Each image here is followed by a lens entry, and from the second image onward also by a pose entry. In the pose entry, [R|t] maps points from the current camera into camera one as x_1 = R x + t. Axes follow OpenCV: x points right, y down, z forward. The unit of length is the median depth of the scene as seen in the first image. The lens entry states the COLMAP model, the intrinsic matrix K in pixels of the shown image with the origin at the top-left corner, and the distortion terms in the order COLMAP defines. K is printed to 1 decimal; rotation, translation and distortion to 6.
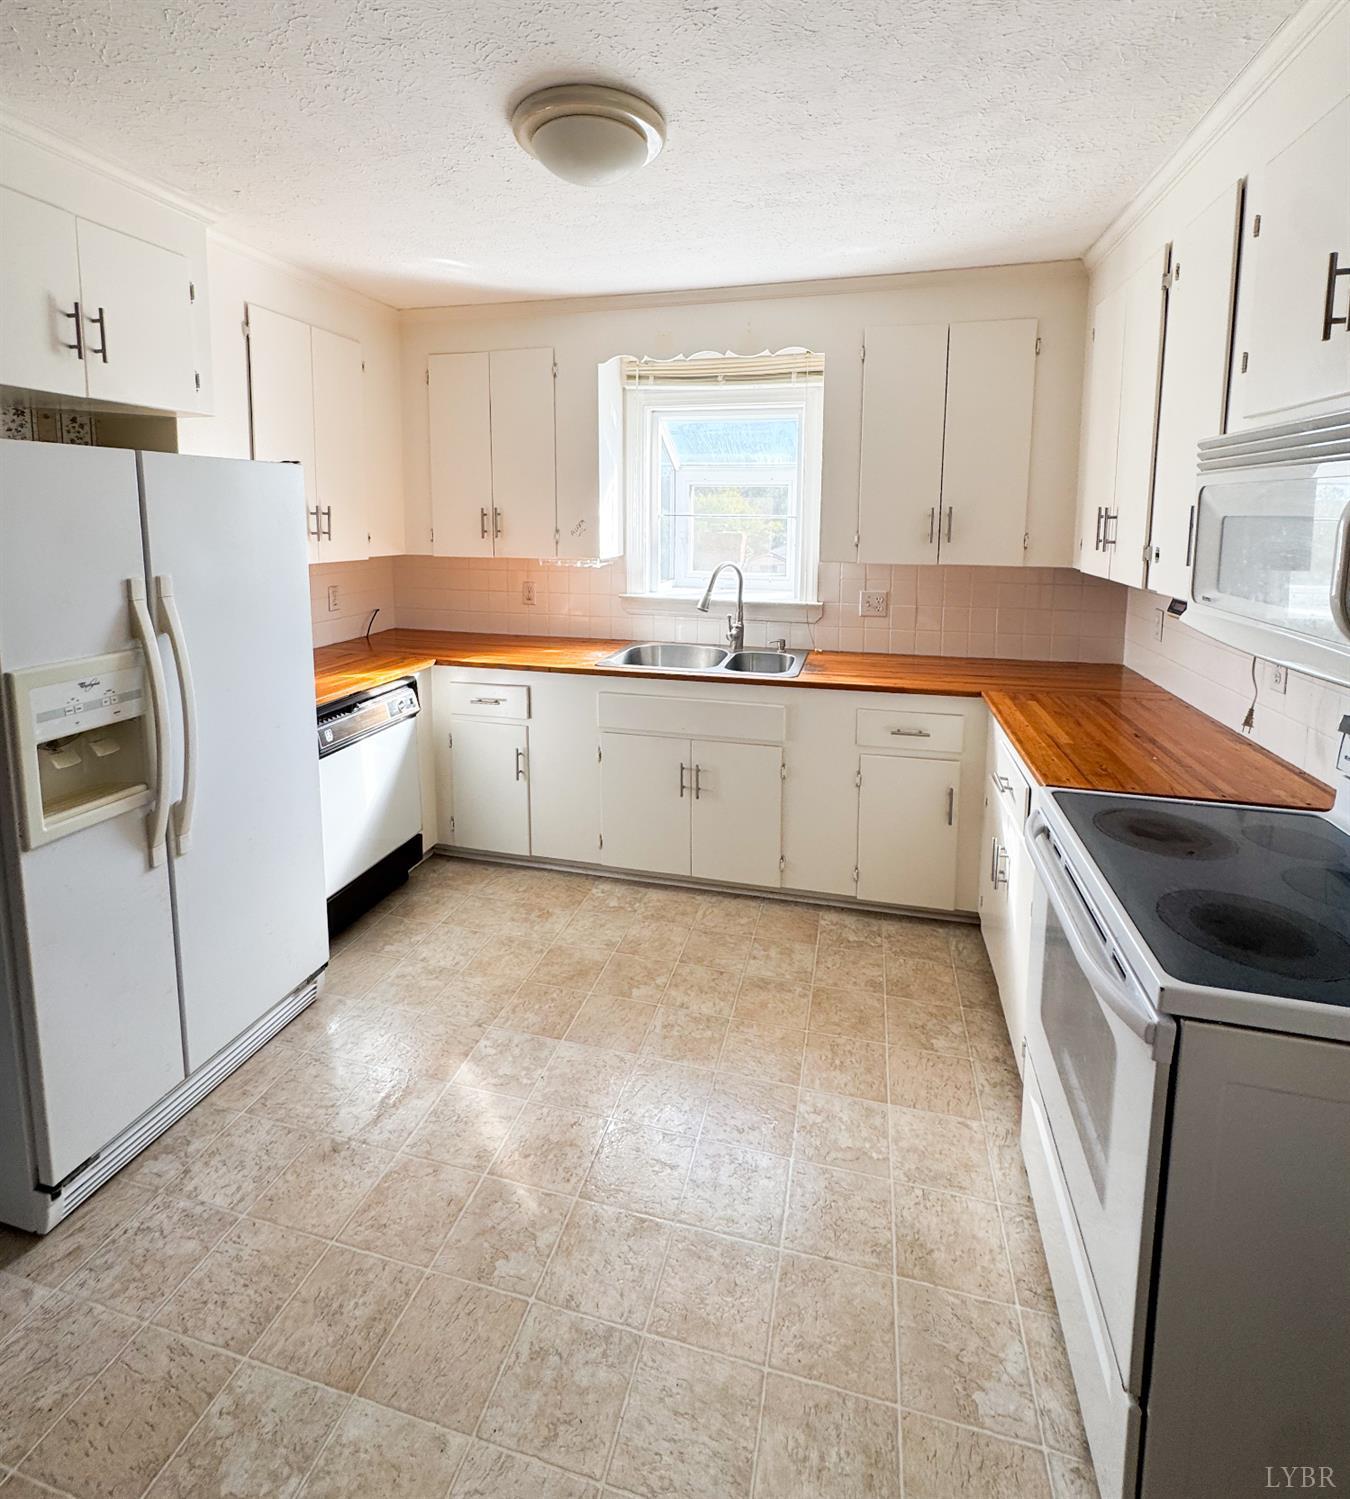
lens RADIAL K [[769.1, 0, 658.8], [0, 769.1, 585.3], [0, 0, 1]] dist [-0.003495, -0.000010]
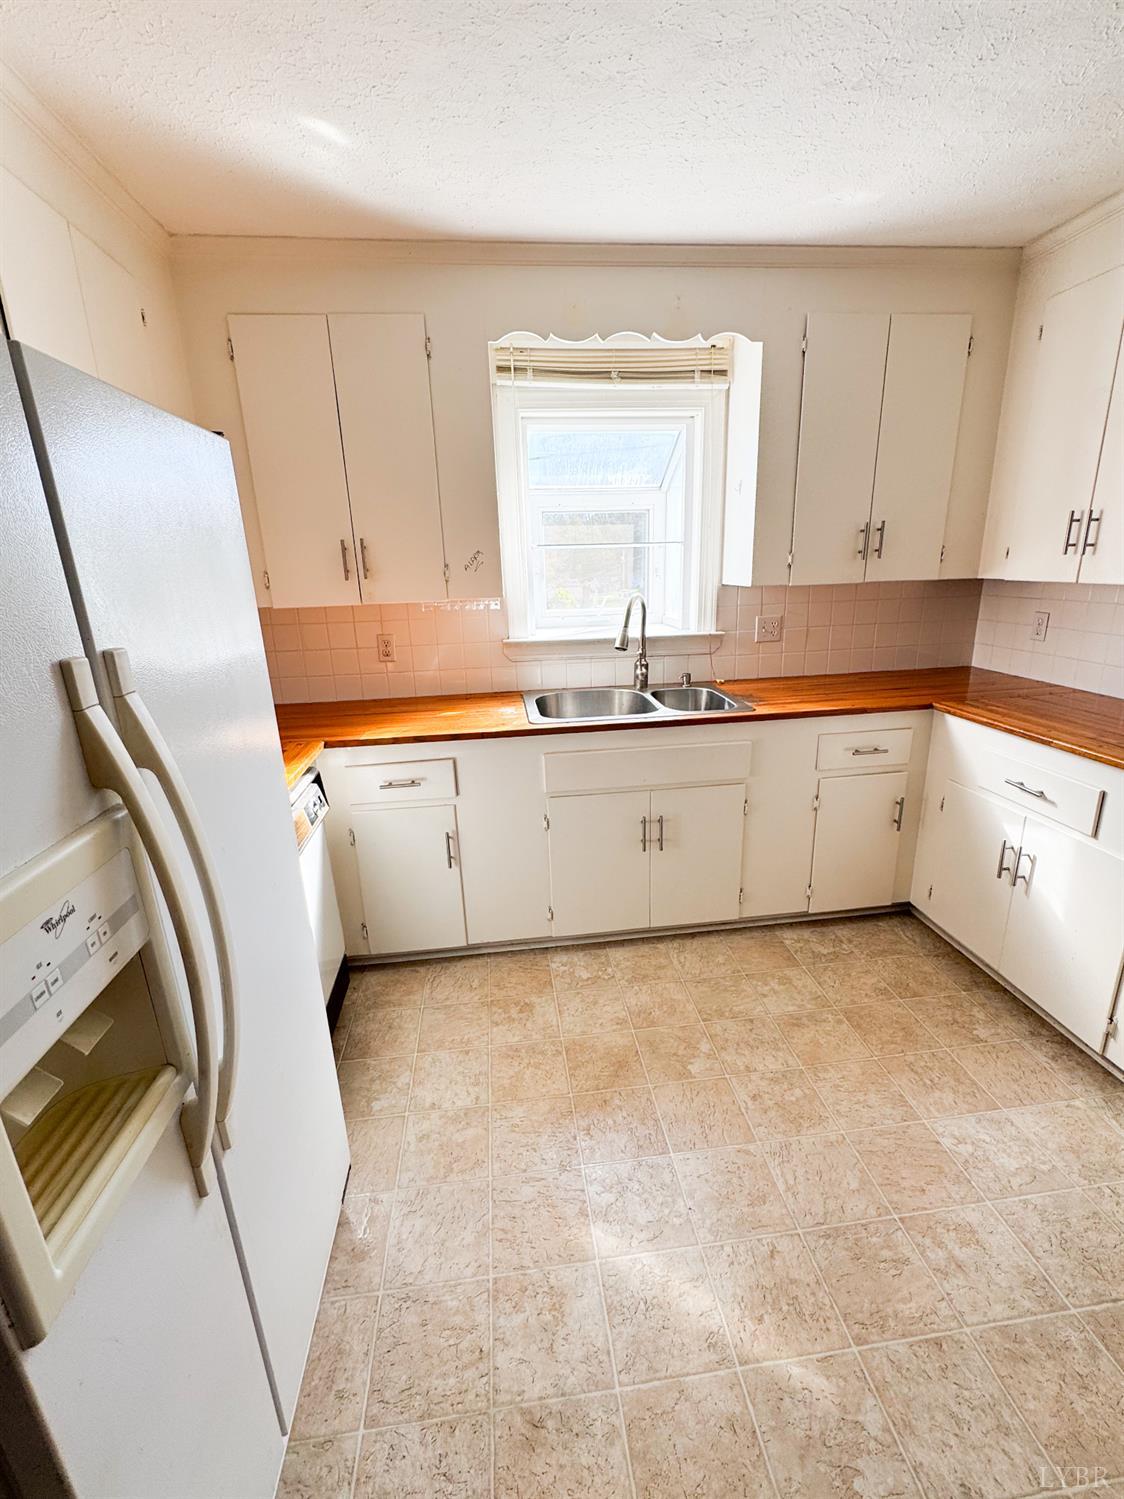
lens RADIAL K [[655.5, 0, 549.1], [0, 655.5, 753.0], [0, 0, 1]] dist [-0.005478, -0.000581]
pose [[0.926295, -0.138415, 0.350457, -0.344634], [0.072758, 0.978286, 0.194070, -0.004649], [-0.369709, -0.154268, 0.916252, 0.337612]]
